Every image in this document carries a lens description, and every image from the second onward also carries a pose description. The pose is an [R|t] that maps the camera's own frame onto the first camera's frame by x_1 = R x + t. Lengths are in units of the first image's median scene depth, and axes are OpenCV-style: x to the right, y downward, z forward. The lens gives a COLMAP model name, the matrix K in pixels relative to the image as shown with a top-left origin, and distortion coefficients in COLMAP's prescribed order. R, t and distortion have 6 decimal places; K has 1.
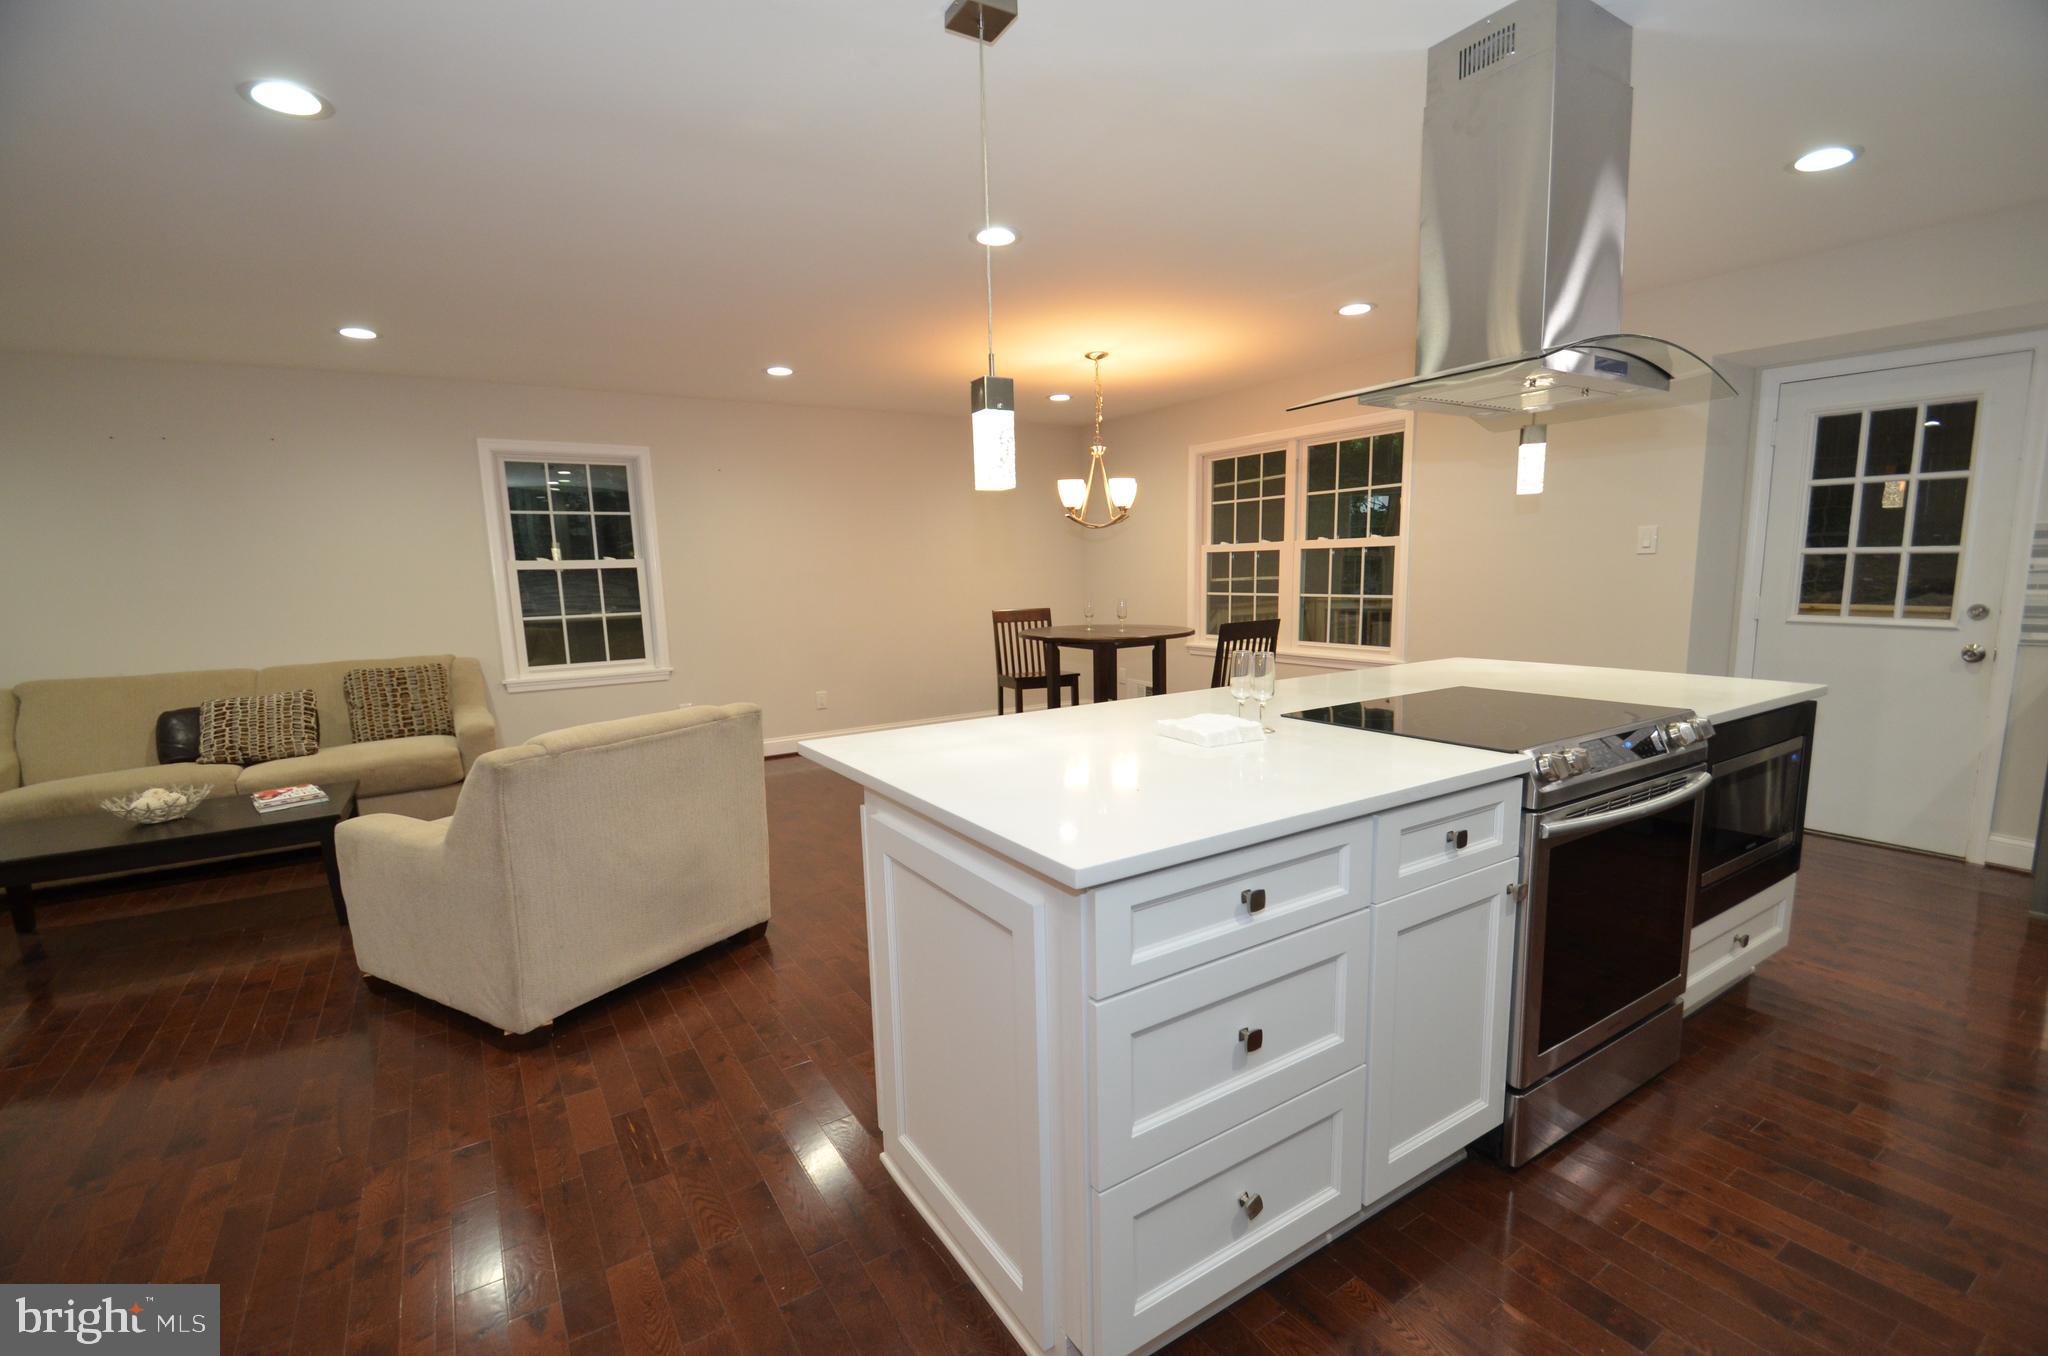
lens RADIAL K [[901.5, 0, 1034.2], [0, 901.5, 694.7], [0, 0, 1]] dist [0.004498, -0.012096]
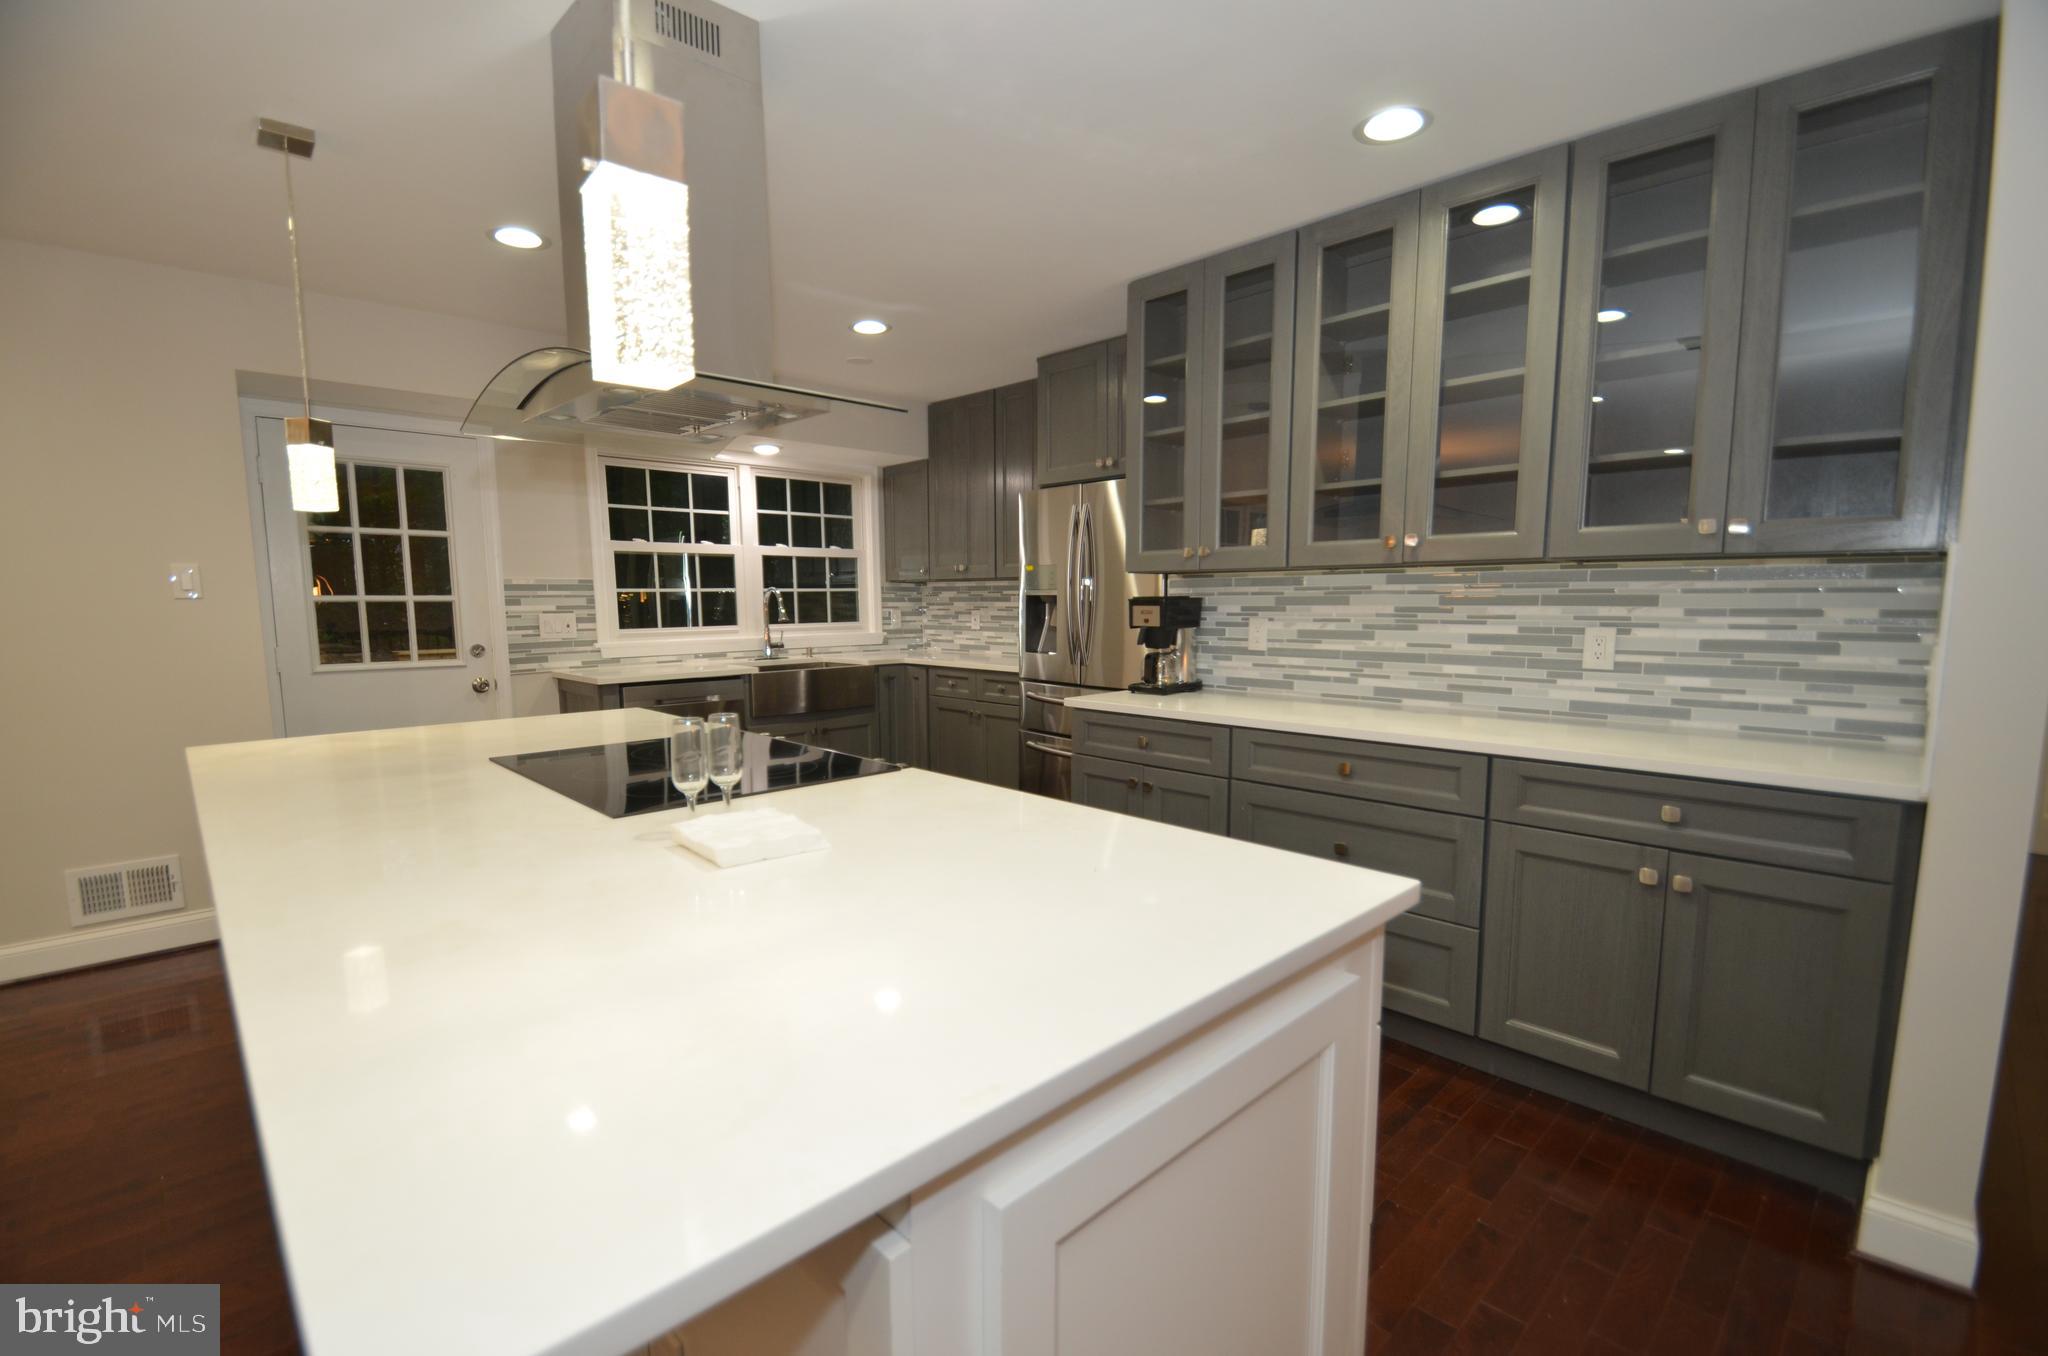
lens RADIAL K [[901.5, 0, 1024.2], [0, 901.5, 698.0], [0, 0, 1]] dist [0.004498, -0.012096]
pose [[-0.189505, -0.091354, 0.977621, -0.271544], [0.152036, 0.980924, 0.121134, -0.065284], [-0.970038, 0.171589, -0.172001, 0.503536]]
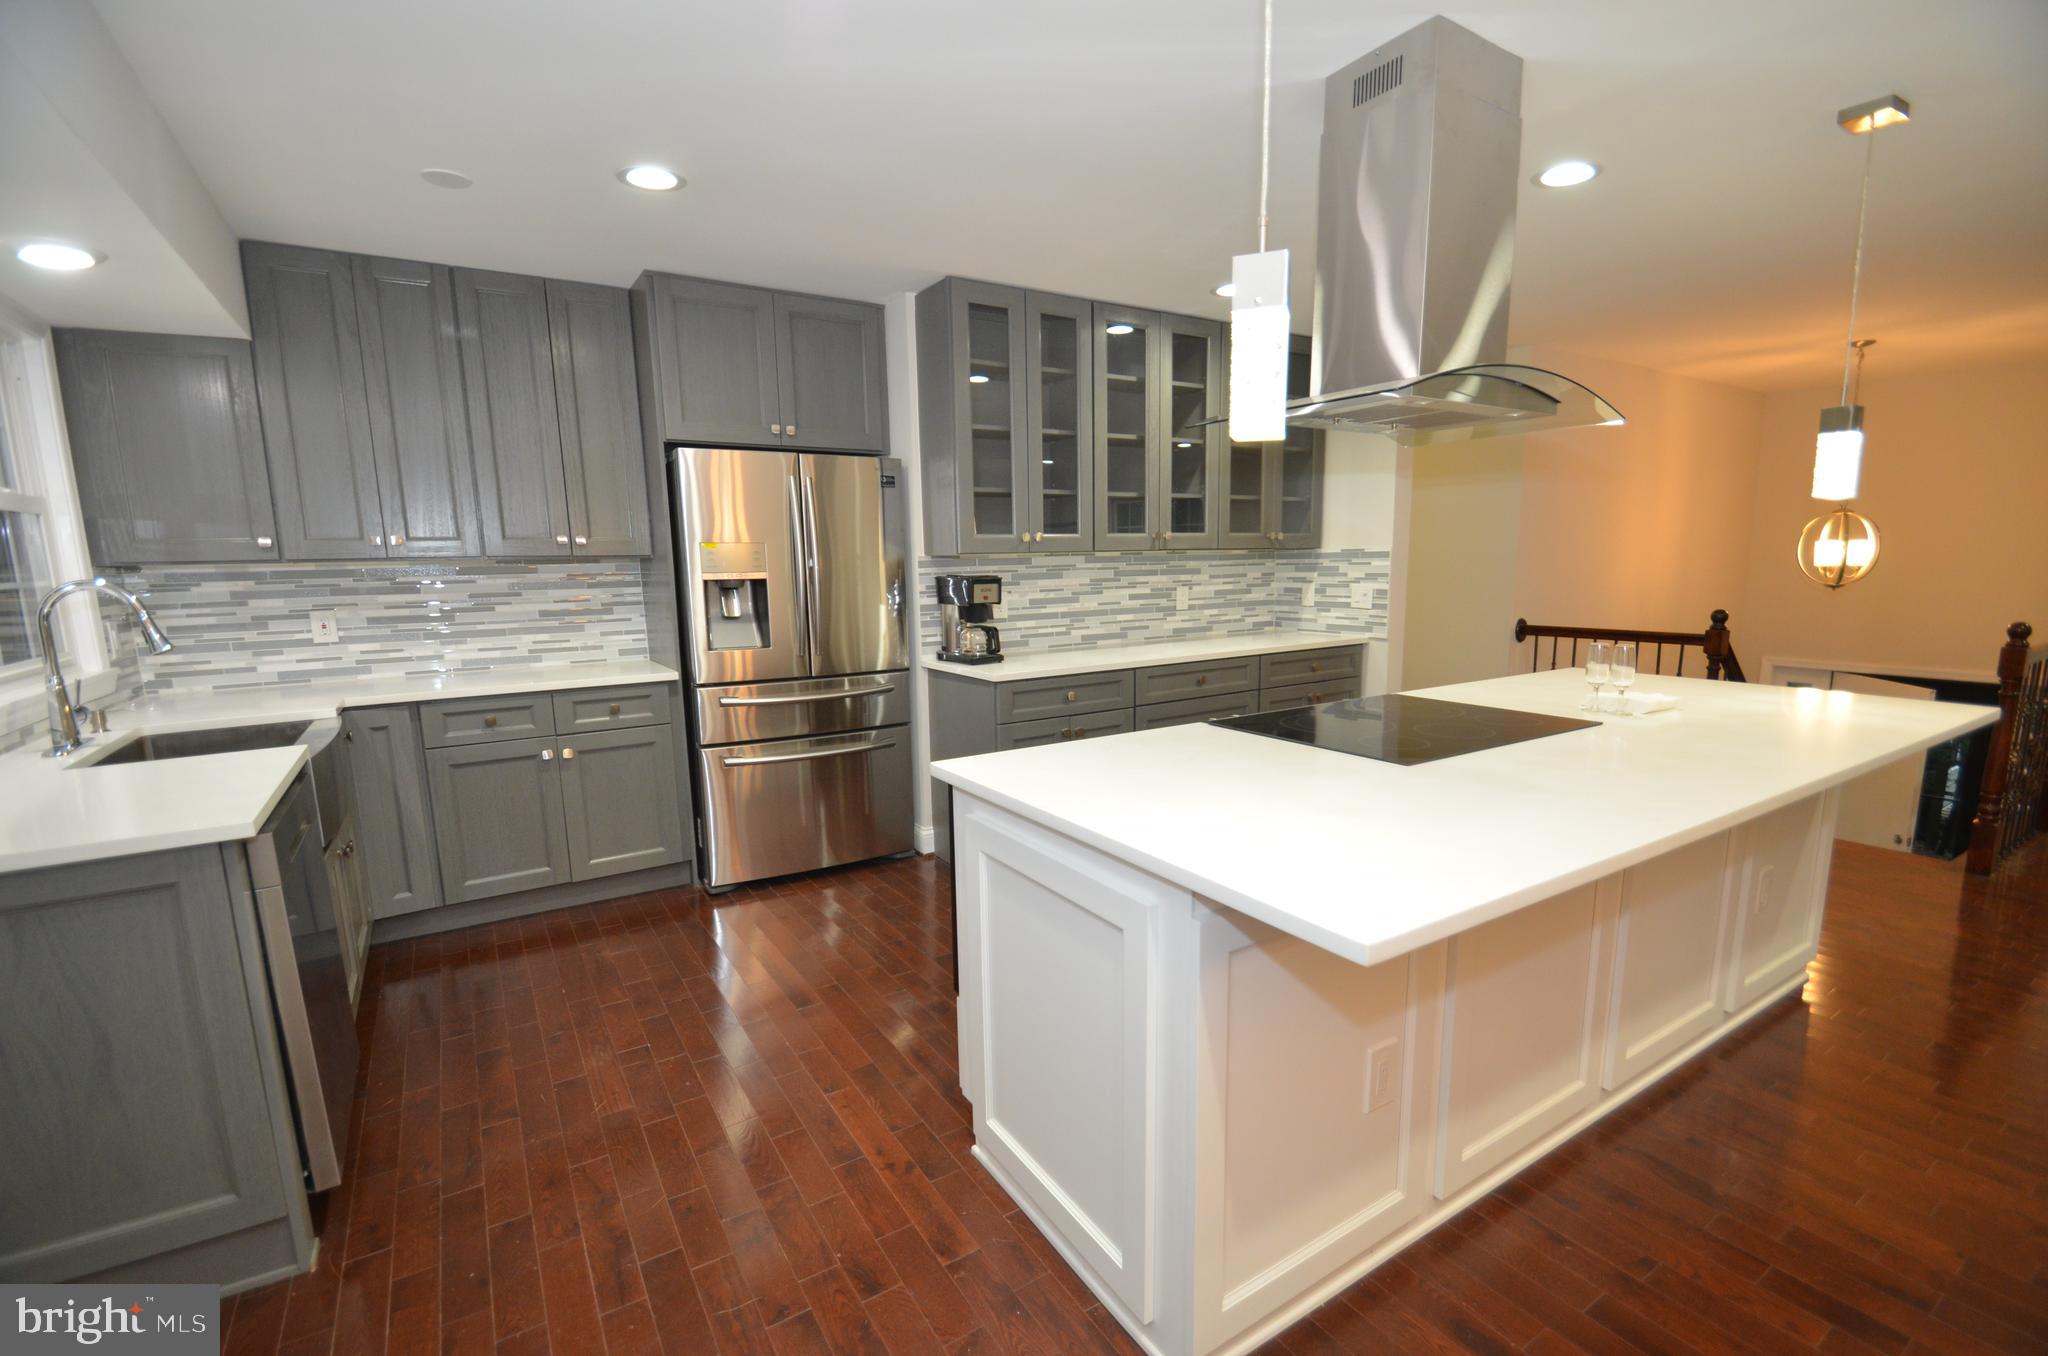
lens RADIAL K [[901.5, 0, 1038.8], [0, 901.5, 706.5], [0, 0, 1]] dist [0.004498, -0.012096]
pose [[-0.999412, 0.033551, 0.007002, 0.561242], [0.034079, 0.950971, 0.307397, -0.208843], [0.003655, 0.307455, -0.951556, 1.230791]]
